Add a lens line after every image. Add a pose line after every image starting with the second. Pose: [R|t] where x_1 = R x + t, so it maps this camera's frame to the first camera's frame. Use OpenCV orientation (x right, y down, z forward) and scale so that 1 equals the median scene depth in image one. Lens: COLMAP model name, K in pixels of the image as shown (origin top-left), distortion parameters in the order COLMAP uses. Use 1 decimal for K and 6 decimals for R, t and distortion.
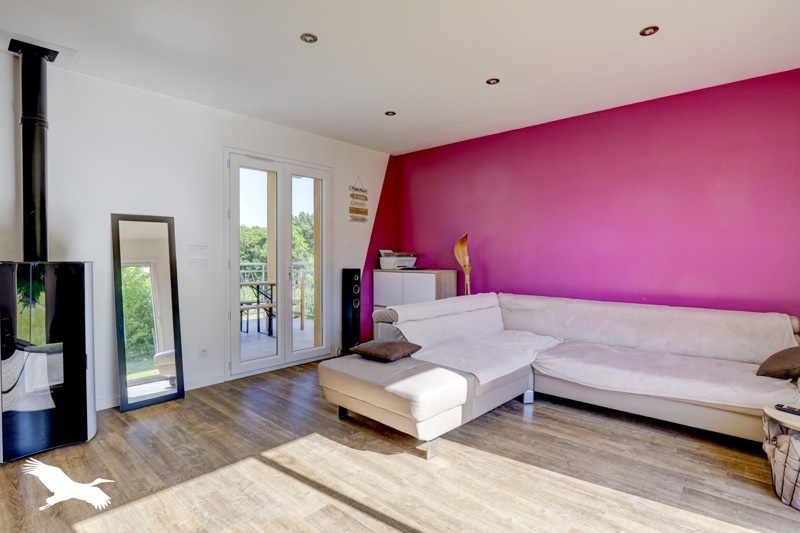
lens RADIAL K [[408.1, 0, 400.0], [0, 408.1, 266.5], [0, 0, 1]] dist [-0.000929, -0.000062]
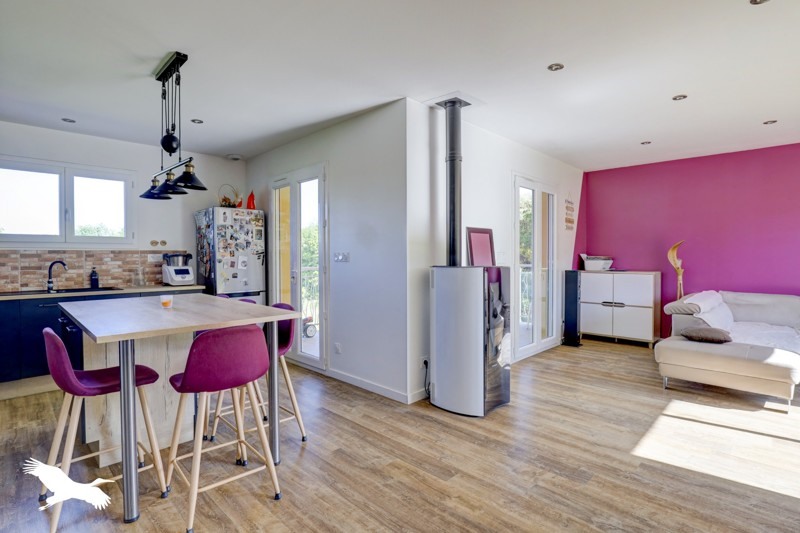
lens RADIAL K [[400.5, 0, 400.0], [0, 400.5, 266.5], [0, 0, 1]] dist [-0.029553, 0.001706]
pose [[0.999652, 0.000704, -0.026376, -0.619430], [-0.000597, 0.999991, 0.004084, -0.010294], [0.026379, -0.004067, 0.999644, -0.168037]]
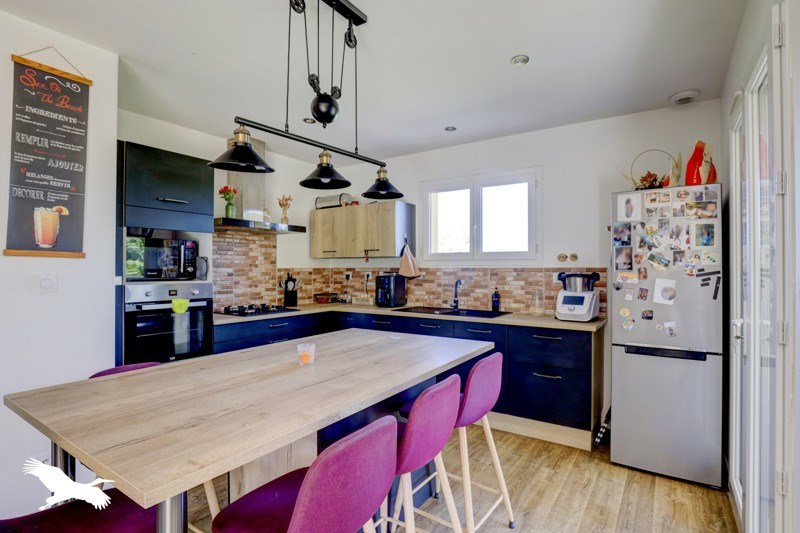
lens RADIAL K [[400.5, 0, 400.0], [0, 400.5, 266.5], [0, 0, 1]] dist [-0.029553, 0.001706]
pose [[0.144019, -0.003405, -0.989569, -0.578740], [-0.026592, 0.999620, -0.007310, -0.036372], [0.989218, 0.027367, 0.143873, 0.434540]]
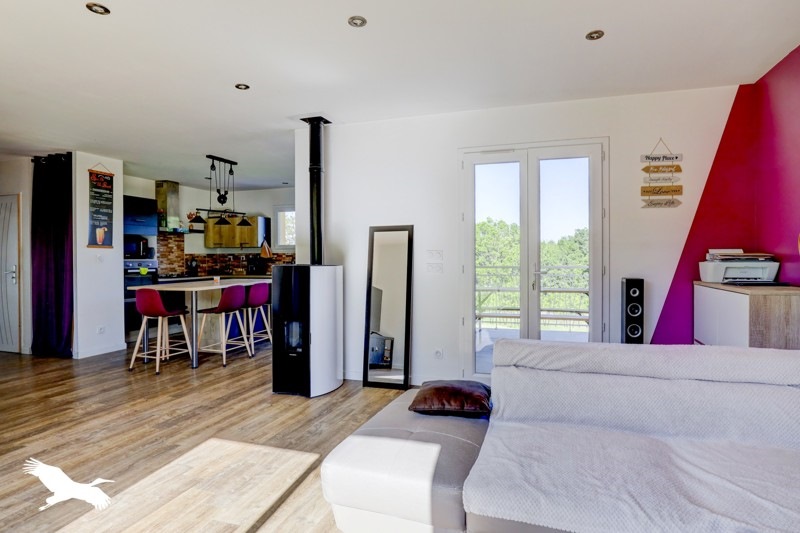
lens RADIAL K [[426.9, 0, 424.4], [0, 426.9, 262.5], [0, 0, 1]] dist [-0.017749, -0.001038]
pose [[0.435203, 0.010039, -0.900276, 0.385145], [-0.017694, 0.999840, 0.002596, -0.018121], [0.900158, 0.014799, 0.435311, 0.408518]]
